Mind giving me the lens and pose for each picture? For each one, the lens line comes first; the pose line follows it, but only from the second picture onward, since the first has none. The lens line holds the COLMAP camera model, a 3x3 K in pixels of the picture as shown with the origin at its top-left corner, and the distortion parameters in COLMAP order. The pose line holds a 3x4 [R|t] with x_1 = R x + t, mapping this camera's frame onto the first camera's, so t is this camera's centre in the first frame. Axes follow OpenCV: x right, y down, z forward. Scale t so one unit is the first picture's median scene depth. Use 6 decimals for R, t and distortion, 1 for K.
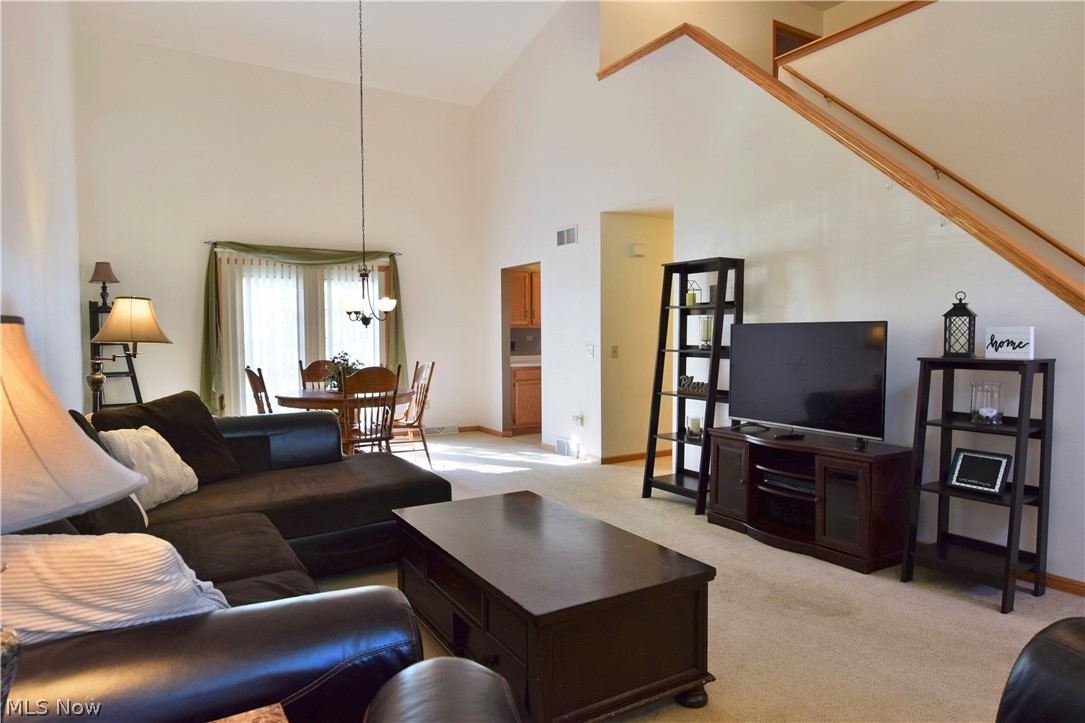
lens RADIAL K [[667.5, 0, 545.4], [0, 667.5, 360.4], [0, 0, 1]] dist [-0.007404, -0.001062]
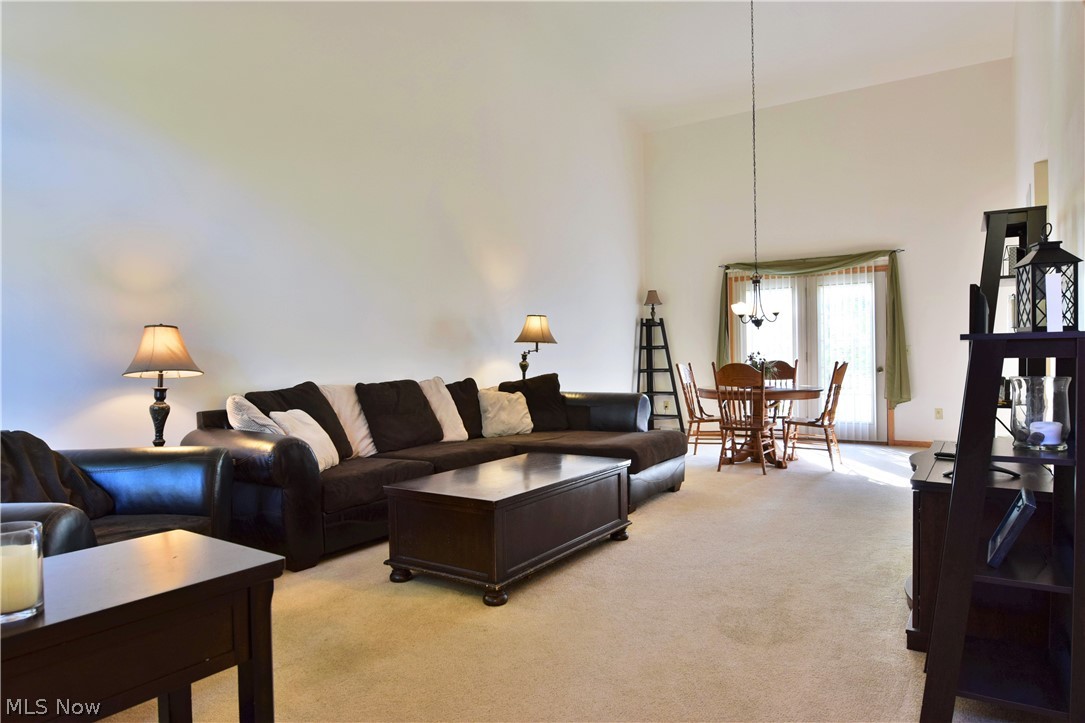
lens RADIAL K [[667.5, 0, 545.8], [0, 667.5, 362.9], [0, 0, 1]] dist [-0.007404, -0.001062]
pose [[0.424005, 0.005646, -0.905642, 0.525711], [-0.023244, 0.999719, -0.004651, 0.018557], [0.905362, 0.023023, 0.424017, 0.194826]]
